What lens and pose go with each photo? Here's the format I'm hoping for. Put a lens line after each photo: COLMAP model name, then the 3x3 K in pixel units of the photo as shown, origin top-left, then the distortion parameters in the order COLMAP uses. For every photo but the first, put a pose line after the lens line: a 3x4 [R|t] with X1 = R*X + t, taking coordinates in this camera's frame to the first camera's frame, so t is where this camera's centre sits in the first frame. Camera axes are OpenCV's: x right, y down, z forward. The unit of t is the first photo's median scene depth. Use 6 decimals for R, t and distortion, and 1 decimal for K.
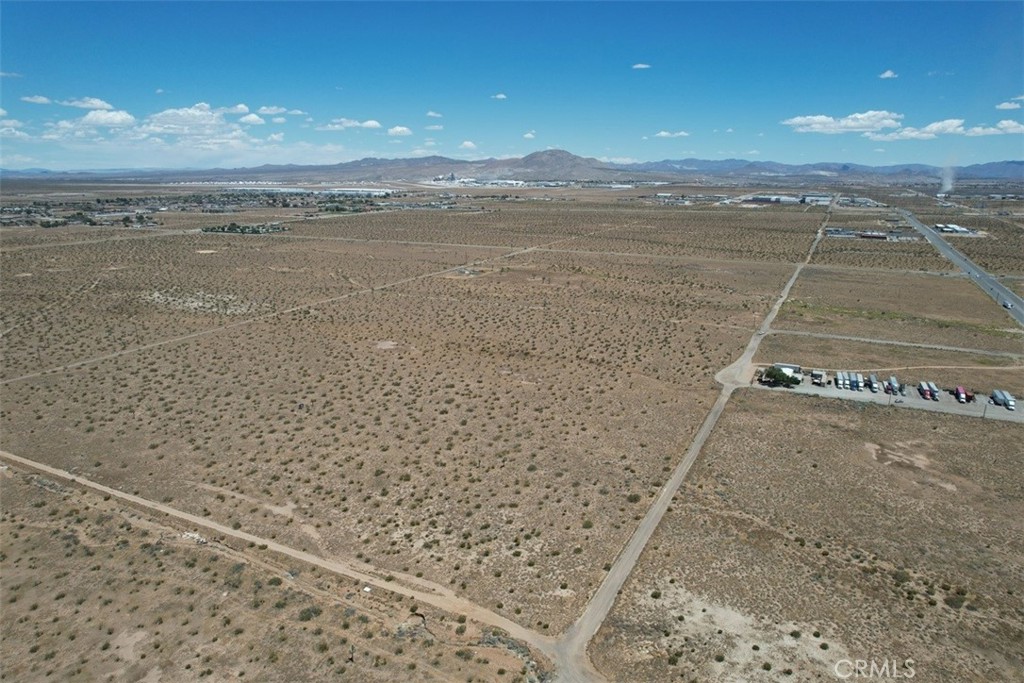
lens RADIAL K [[652.7, 0, 514.9], [0, 652.7, 345.2], [0, 0, 1]] dist [-0.077323, 0.067189]
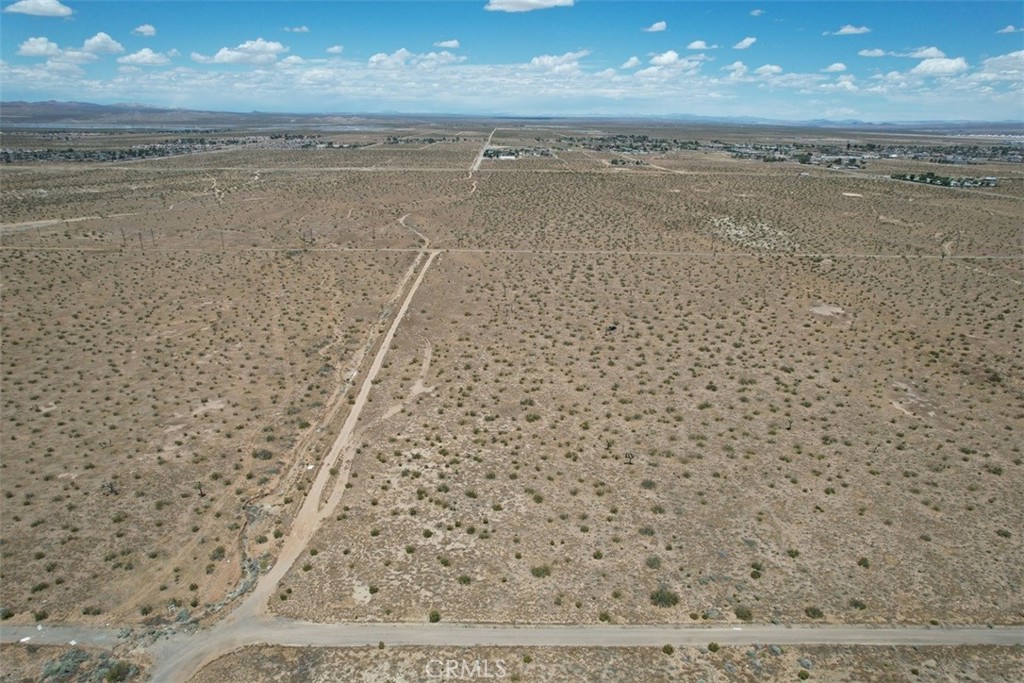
lens RADIAL K [[652.7, 0, 514.9], [0, 652.7, 345.2], [0, 0, 1]] dist [-0.077323, 0.067189]
pose [[0.465684, 0.301105, -0.832150, 0.390067], [-0.243506, 0.947635, 0.206622, -0.040724], [0.850789, 0.106413, 0.514620, 0.435129]]
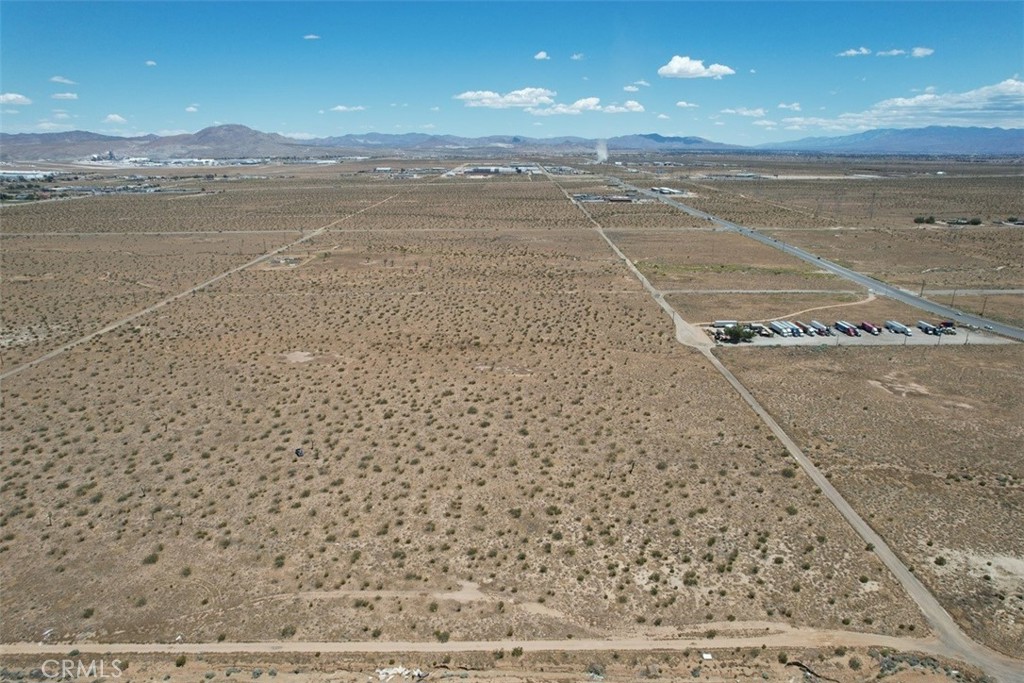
lens RADIAL K [[652.7, 0, 514.9], [0, 652.7, 345.2], [0, 0, 1]] dist [-0.077323, 0.067189]
pose [[0.894104, -0.134465, 0.427198, -0.428166], [0.118768, 0.990901, 0.063321, -0.048420], [-0.431825, -0.005879, 0.901938, 0.228041]]
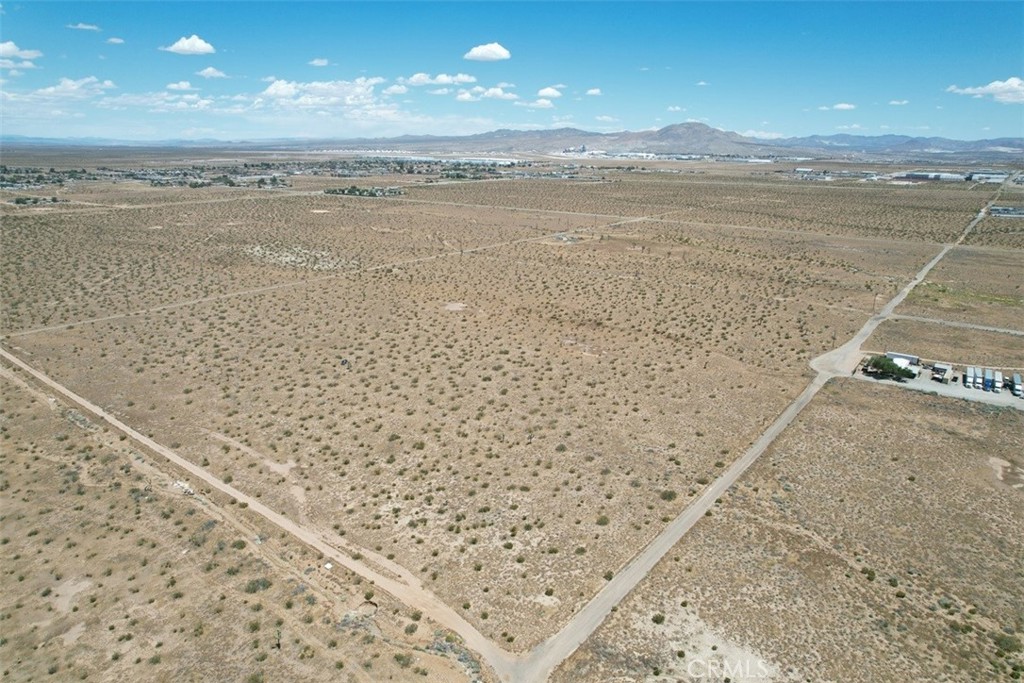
lens RADIAL K [[652.7, 0, 514.9], [0, 652.7, 345.2], [0, 0, 1]] dist [-0.077323, 0.067189]
pose [[0.980608, 0.065096, -0.184850, 0.097744], [-0.057832, 0.997337, 0.044426, 0.012490], [0.187250, -0.032875, 0.981762, 0.109500]]
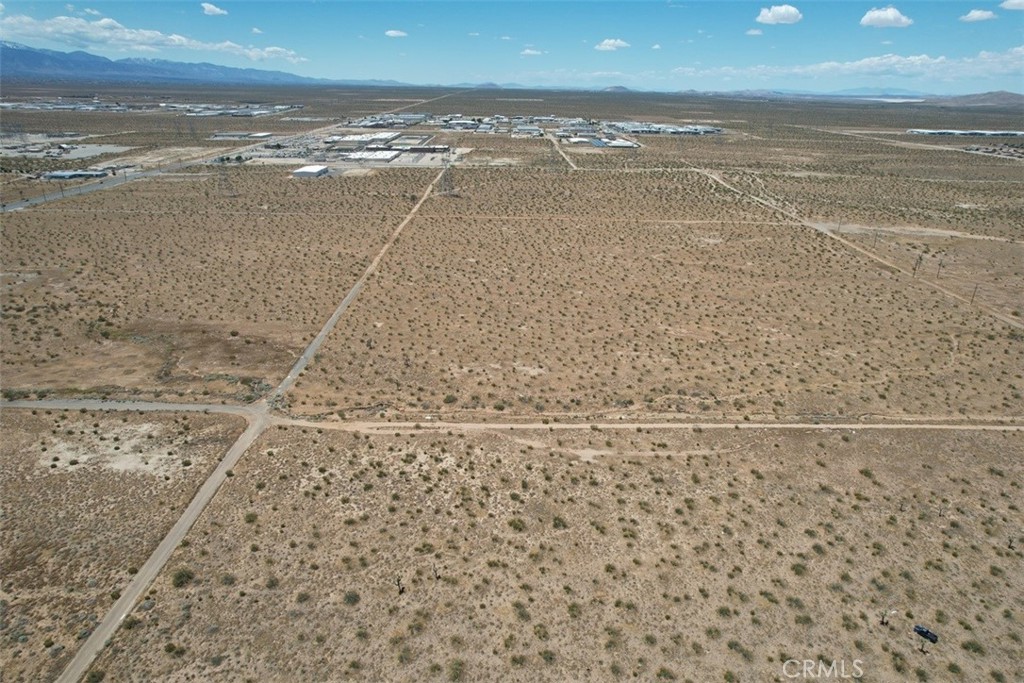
lens RADIAL K [[652.7, 0, 514.9], [0, 652.7, 345.2], [0, 0, 1]] dist [-0.077323, 0.067189]
pose [[-0.885581, 0.160186, -0.435989, 0.095420], [-0.137906, 0.805649, 0.576118, -0.302785], [0.443540, 0.570324, -0.691377, 1.112928]]
